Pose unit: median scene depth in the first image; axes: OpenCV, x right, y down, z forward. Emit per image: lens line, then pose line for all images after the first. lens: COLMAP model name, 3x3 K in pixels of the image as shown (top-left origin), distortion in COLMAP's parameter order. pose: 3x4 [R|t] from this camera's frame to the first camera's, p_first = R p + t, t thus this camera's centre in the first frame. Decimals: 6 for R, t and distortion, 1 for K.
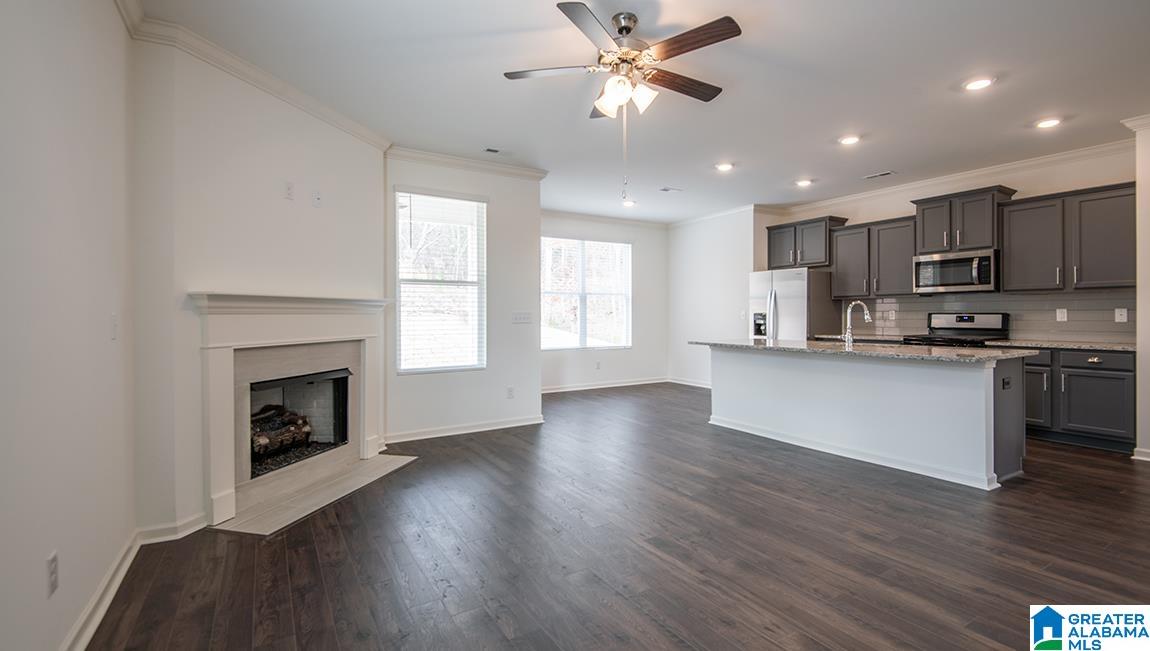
lens RADIAL K [[512.0, 0, 573.3], [0, 512.0, 311.0], [0, 0, 1]] dist [0.001382, -0.000169]
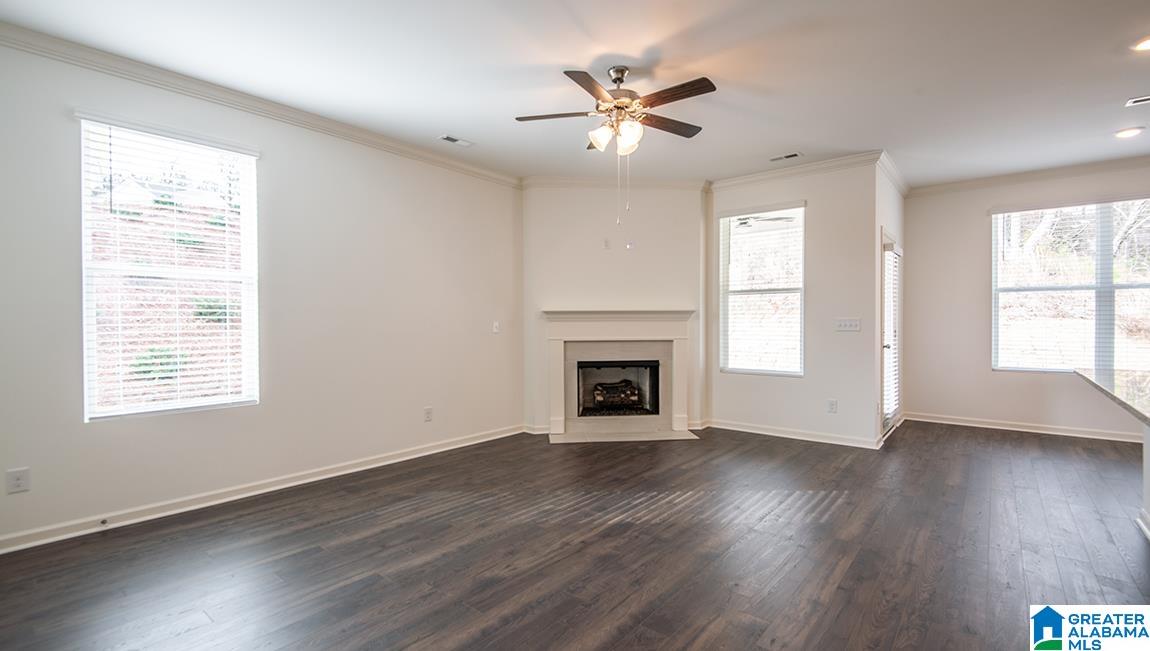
lens RADIAL K [[507.0, 0, 581.2], [0, 507.0, 321.4], [0, 0, 1]] dist [0.021519, -0.000359]
pose [[0.335182, 0.002299, -0.942151, 0.773395], [0.003561, 0.999987, 0.003707, 0.002251], [0.942147, -0.004598, 0.335170, 0.352444]]
